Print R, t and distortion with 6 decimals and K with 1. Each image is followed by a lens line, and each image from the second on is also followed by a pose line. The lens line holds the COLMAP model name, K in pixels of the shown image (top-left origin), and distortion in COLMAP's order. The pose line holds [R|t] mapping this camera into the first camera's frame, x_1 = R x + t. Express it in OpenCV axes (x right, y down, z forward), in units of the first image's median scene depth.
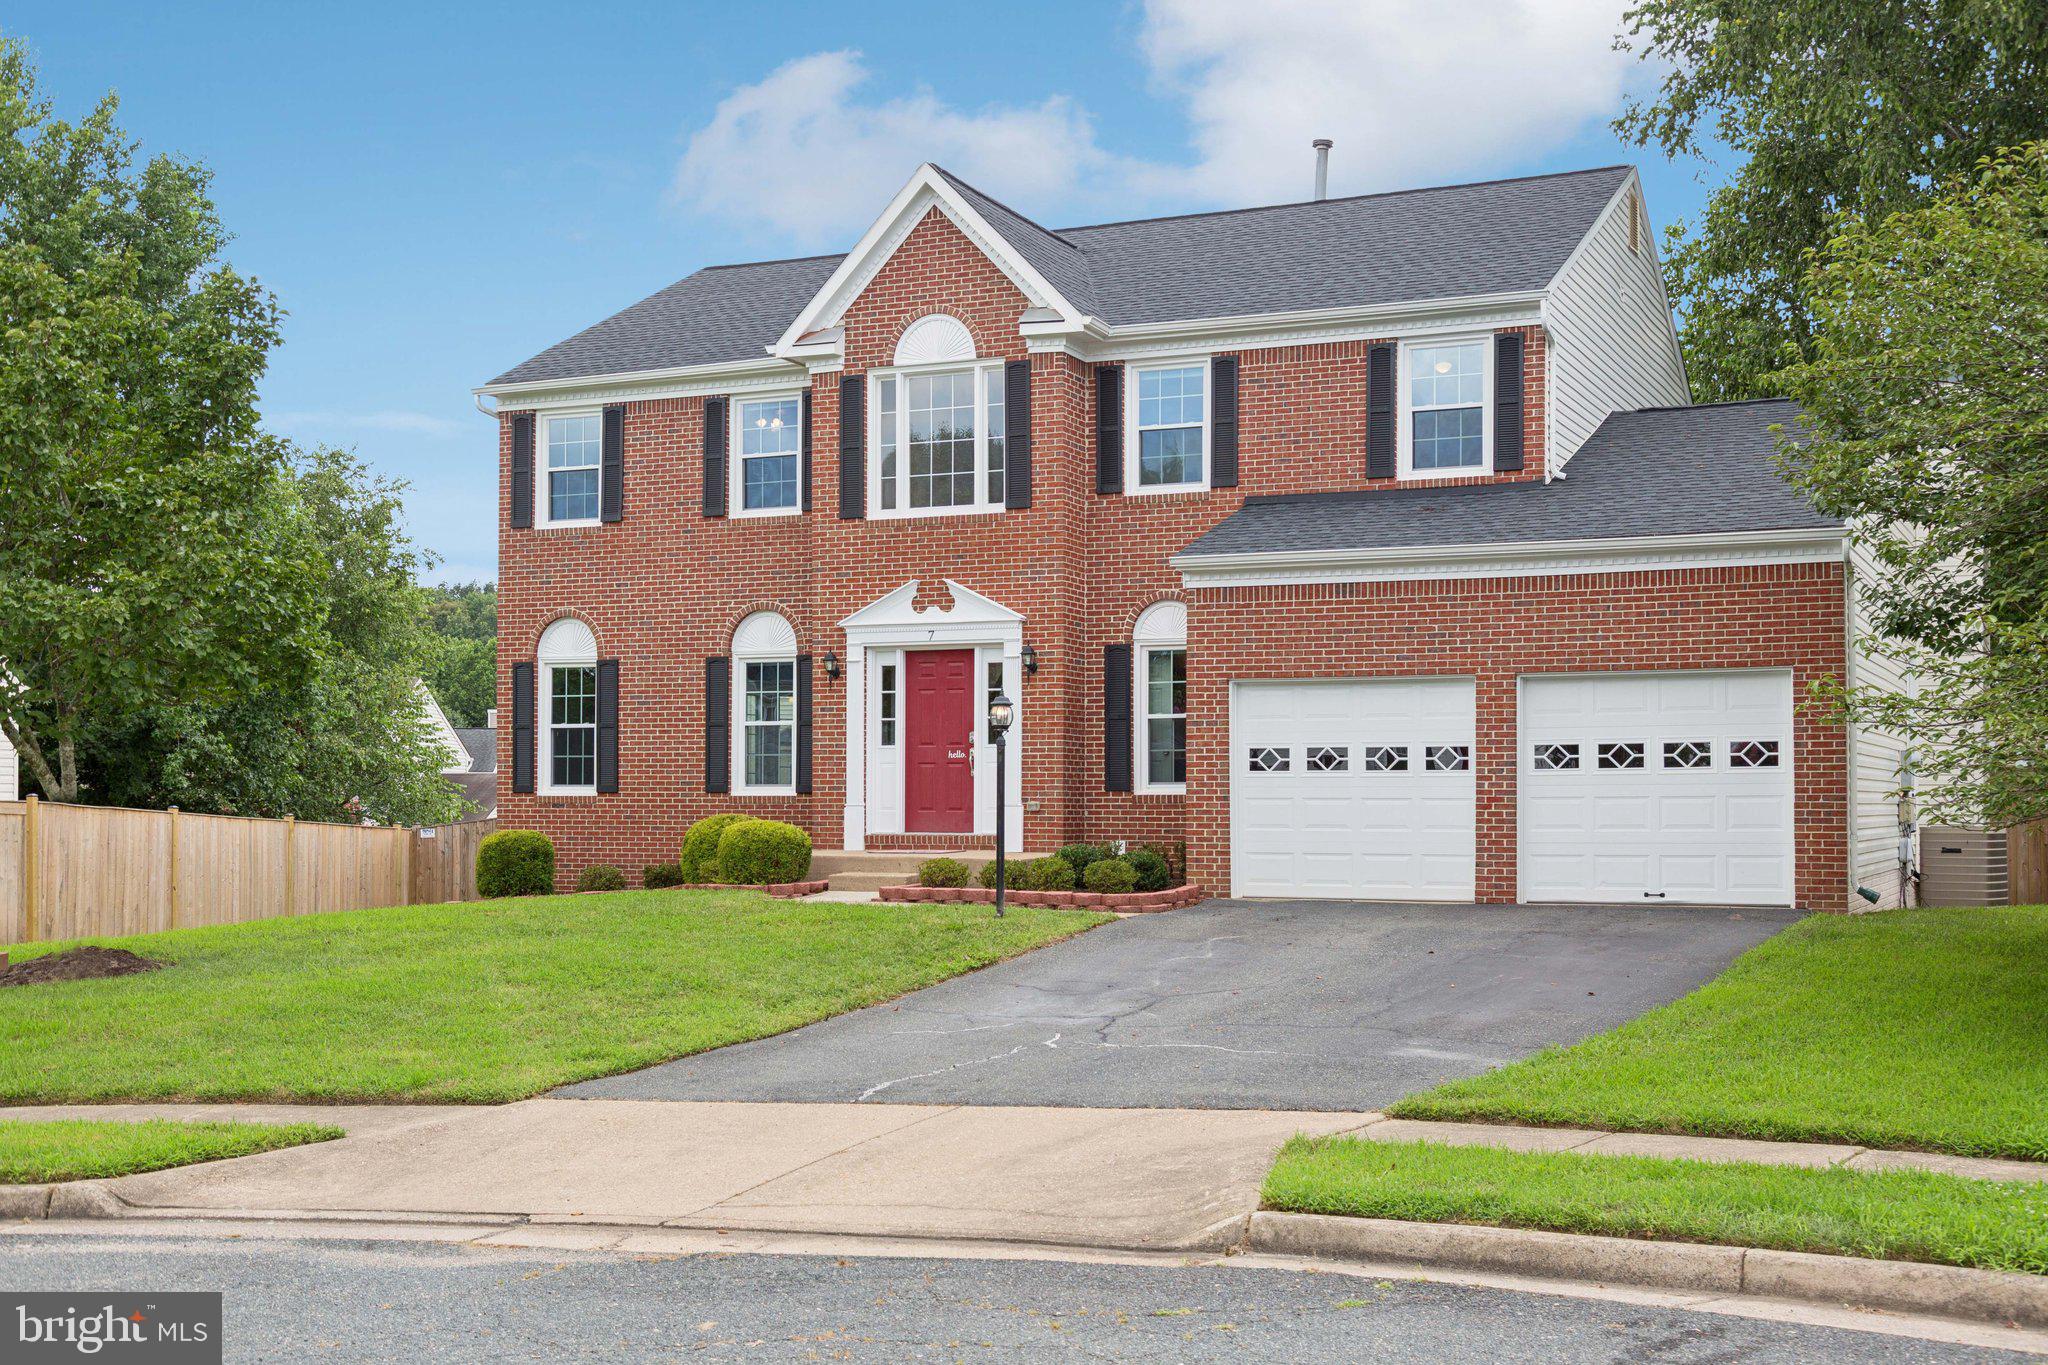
lens RADIAL K [[2379.2, 0, 1026.2], [0, 2379.2, 758.8], [0, 0, 1]] dist [0.003752, 0.030135]
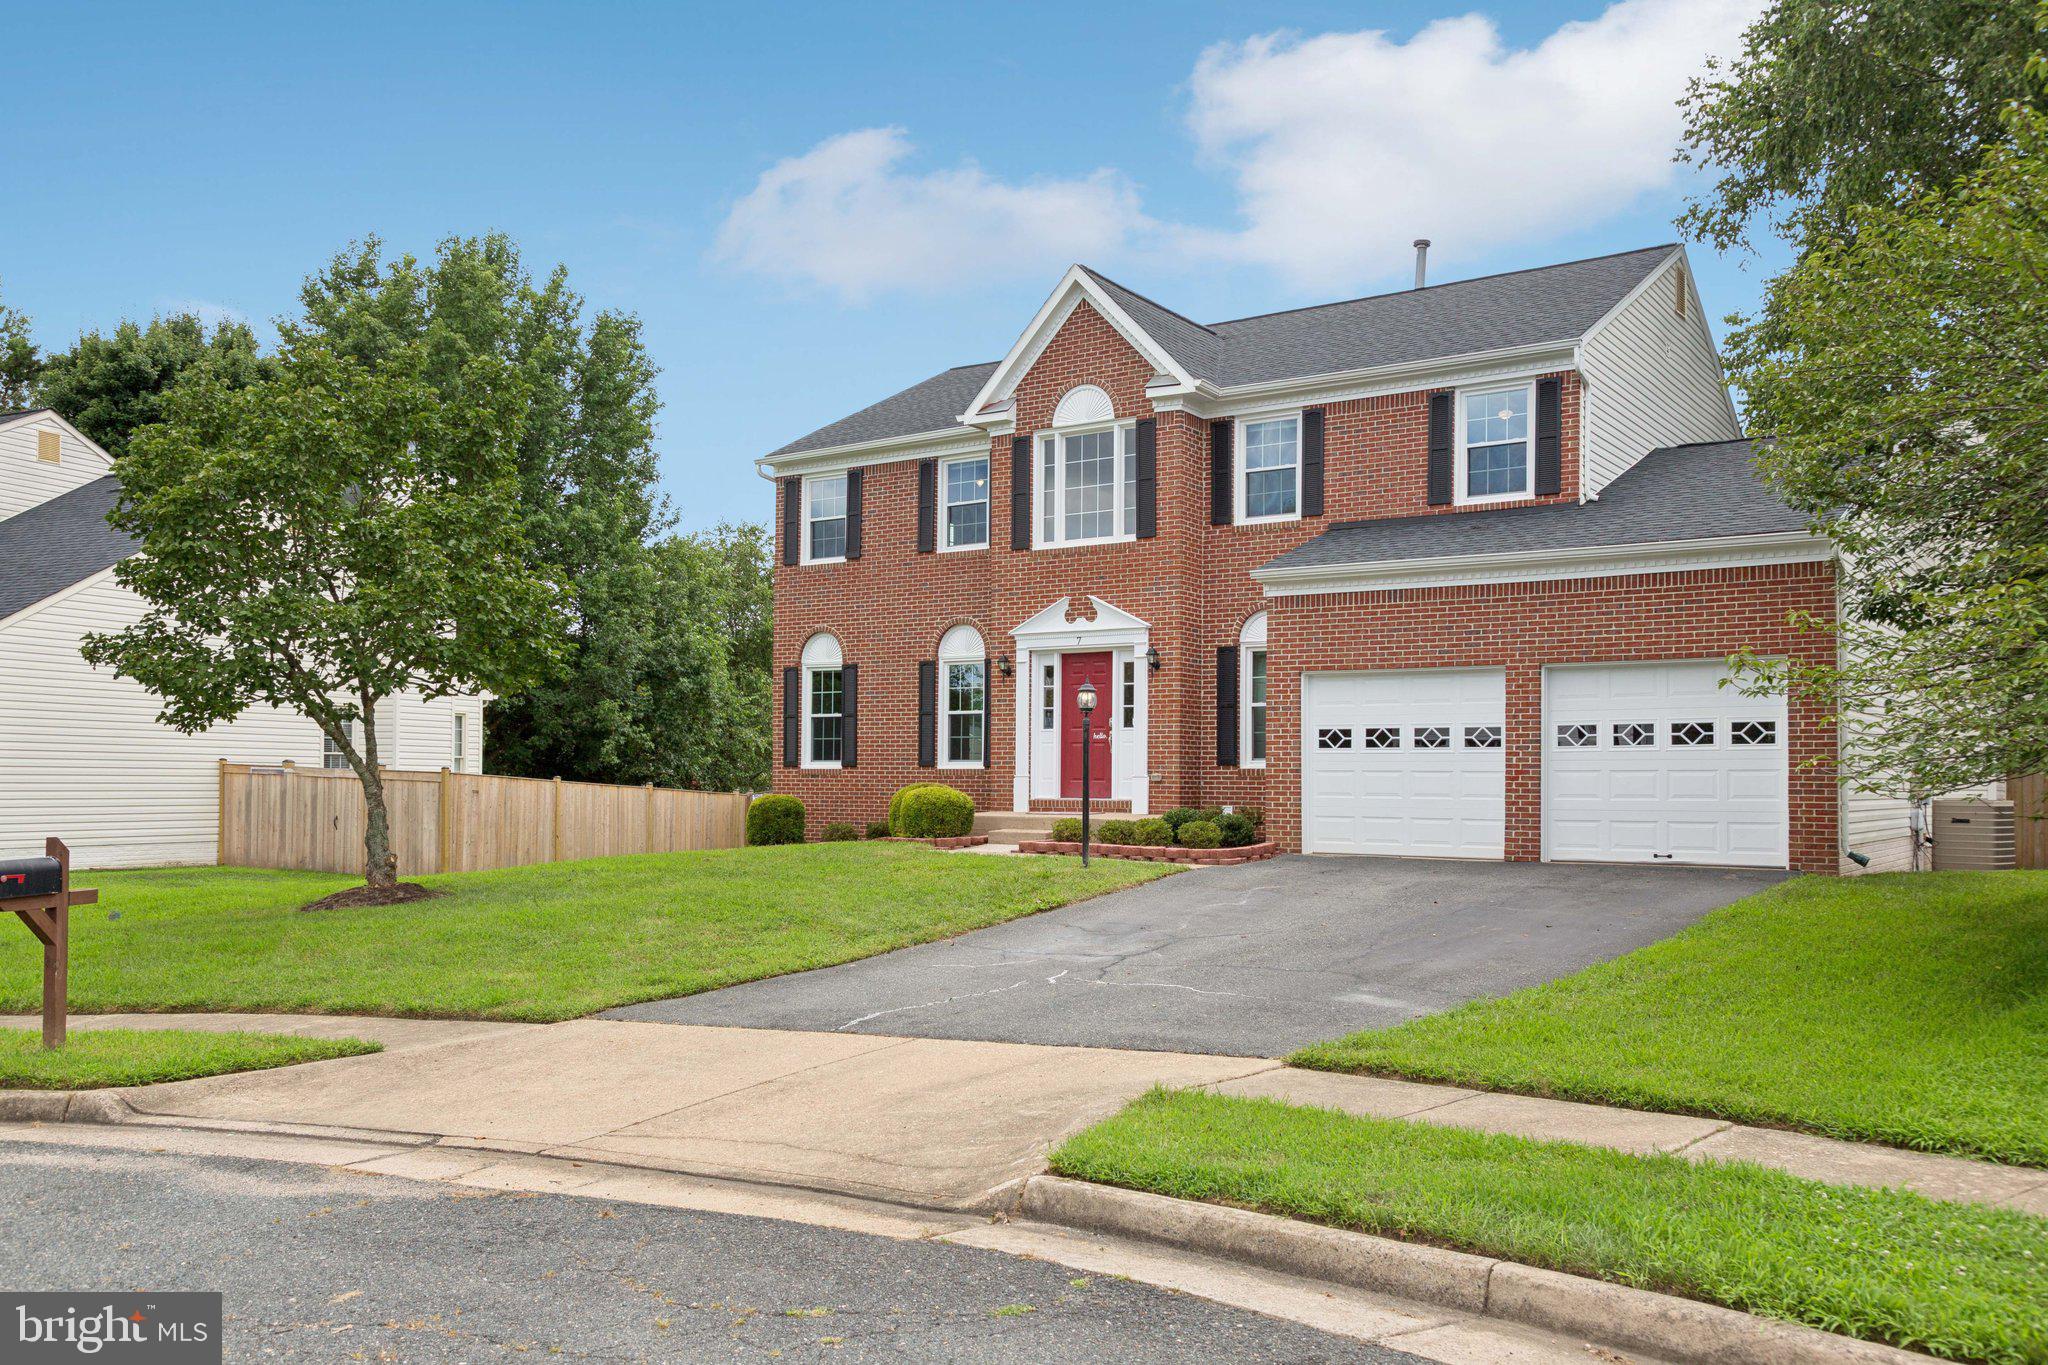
lens RADIAL K [[1676.4, 0, 1024.5], [0, 1676.4, 744.9], [0, 0, 1]] dist [0.015480, -0.000119]
pose [[0.985136, 0.001430, -0.171768, 0.093052], [-0.002028, 0.999992, -0.003301, 0.006516], [0.171762, 0.003601, 0.985132, 0.139730]]
